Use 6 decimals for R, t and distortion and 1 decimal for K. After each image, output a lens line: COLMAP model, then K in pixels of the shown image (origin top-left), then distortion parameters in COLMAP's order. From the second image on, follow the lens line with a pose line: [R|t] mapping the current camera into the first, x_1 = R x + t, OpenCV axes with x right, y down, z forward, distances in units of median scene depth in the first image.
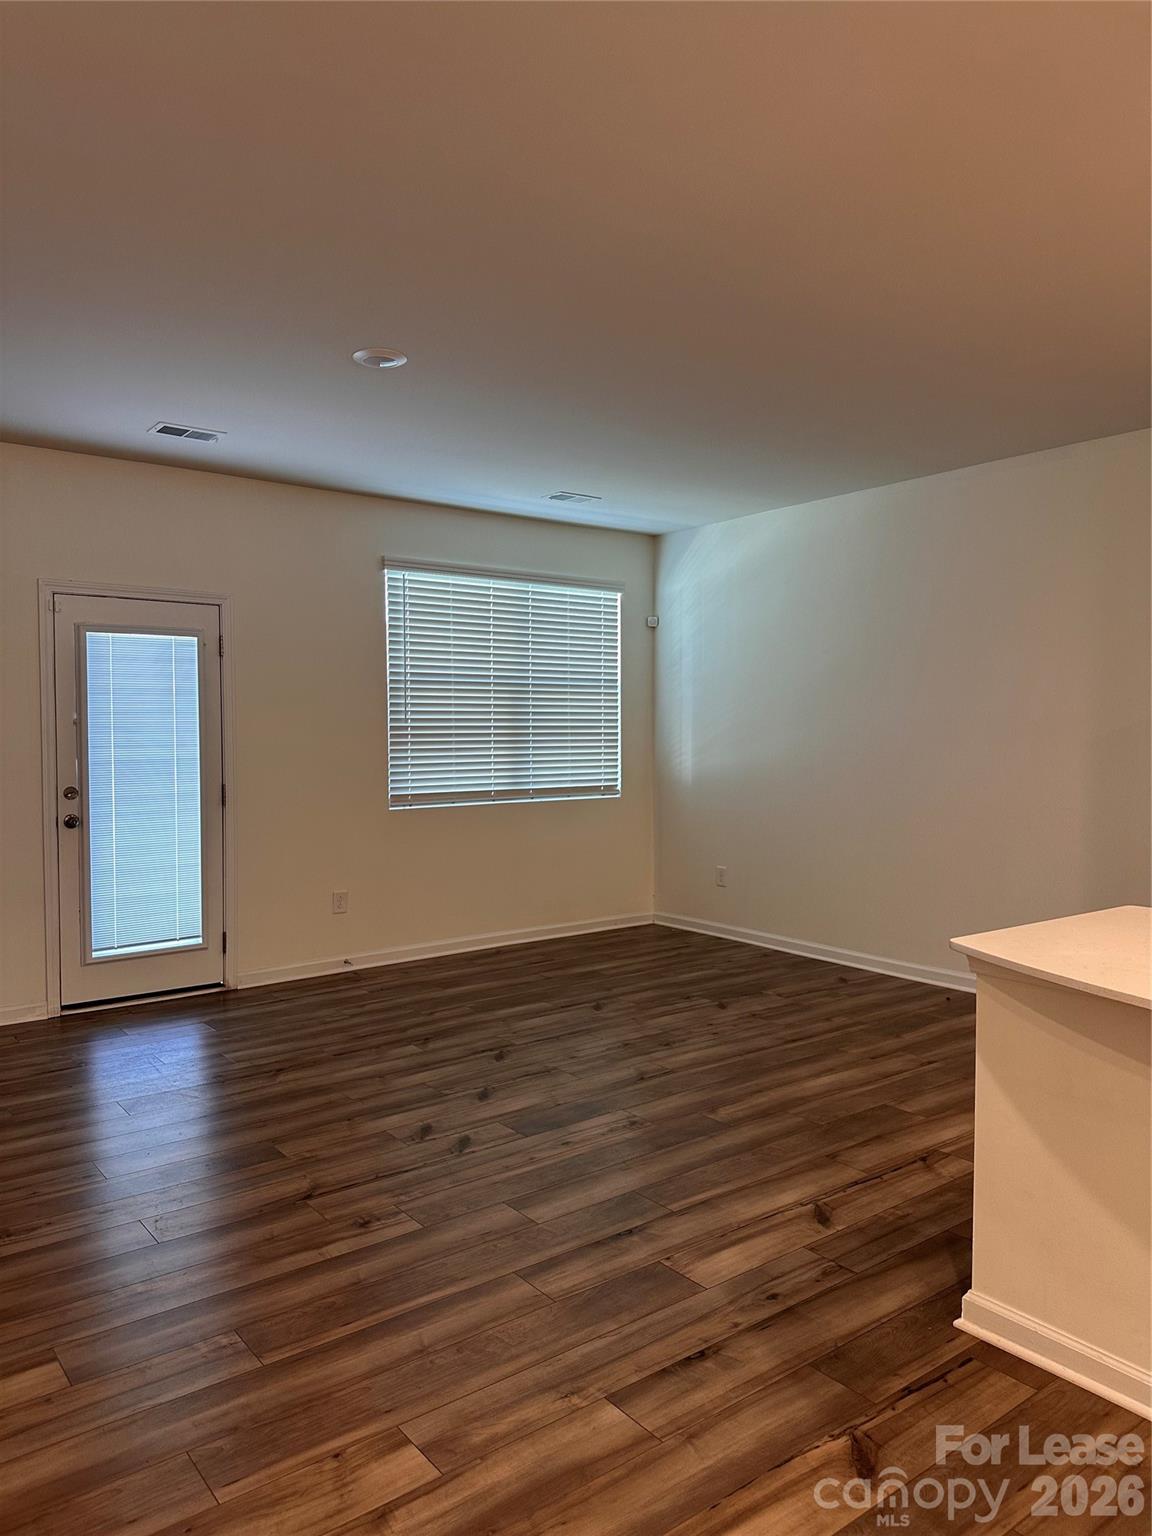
lens RADIAL K [[1075.0, 0, 571.5], [0, 1075.0, 767.6], [0, 0, 1]] dist [0.066143, -0.085376]
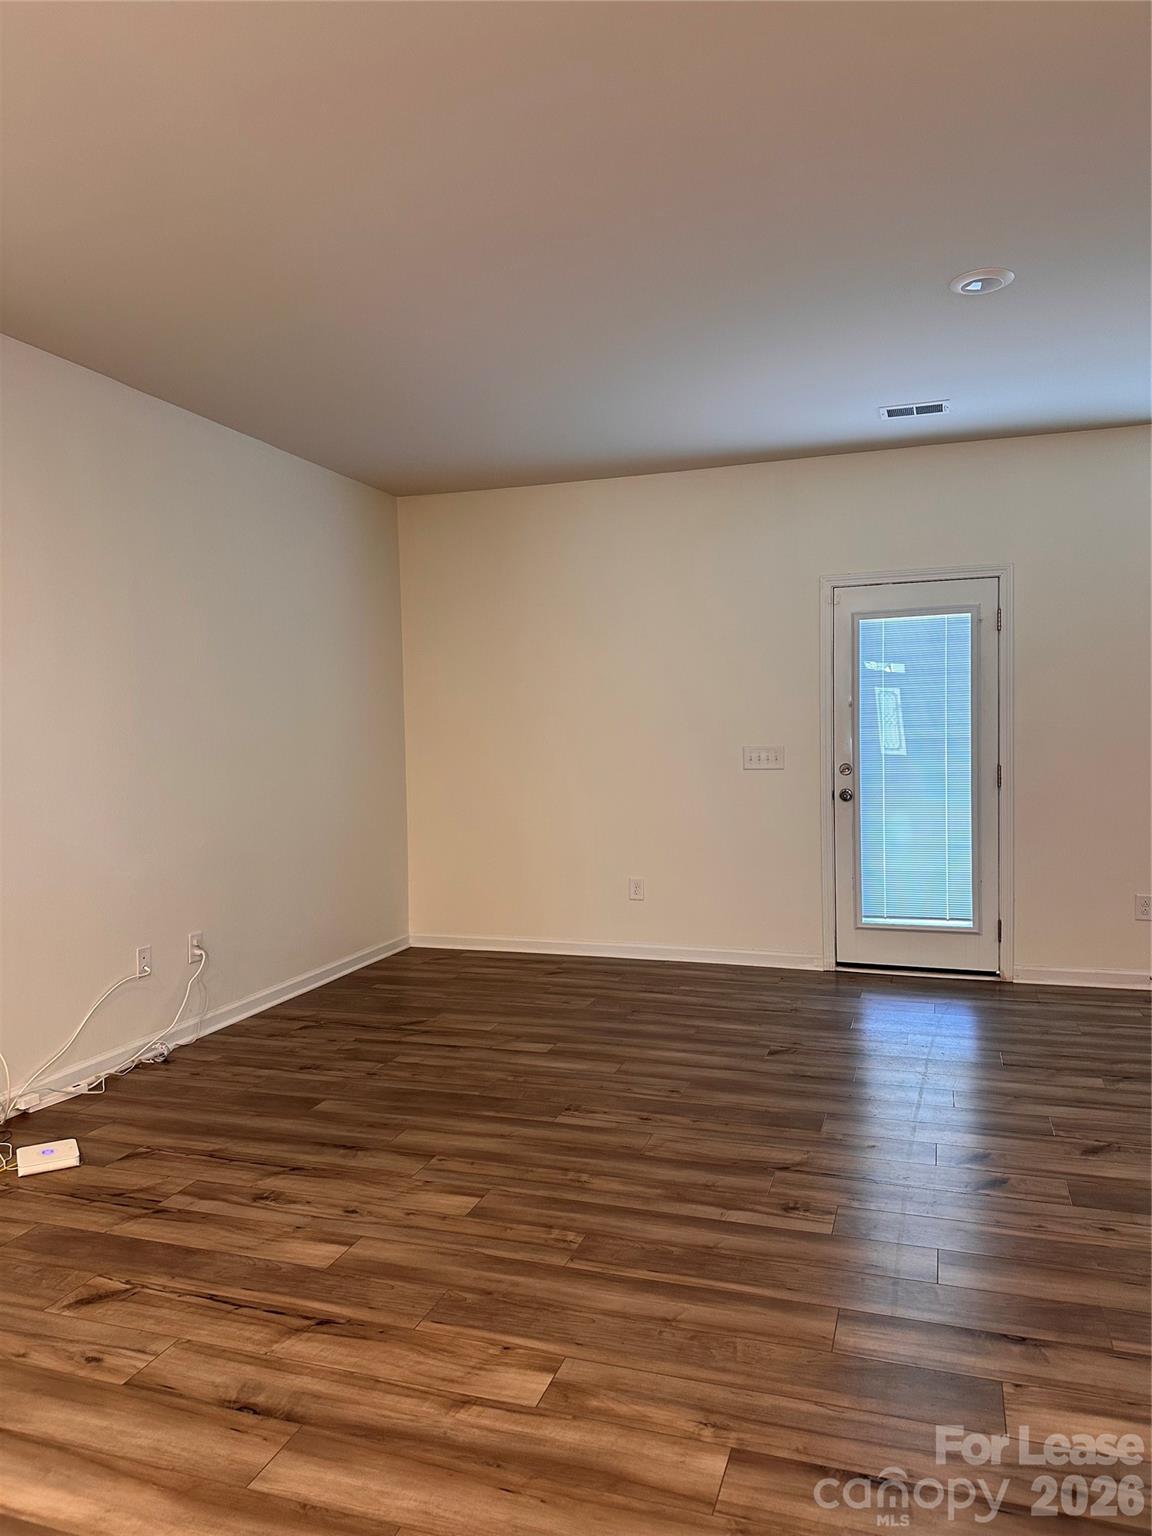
lens RADIAL K [[1075.0, 0, 571.5], [0, 1075.0, 767.6], [0, 0, 1]] dist [0.066143, -0.085376]
pose [[0.553380, 0.024972, -0.832555, 0.334657], [-0.014679, 0.999688, 0.020229, 0.004657], [0.832800, 0.001027, 0.553574, 0.196636]]
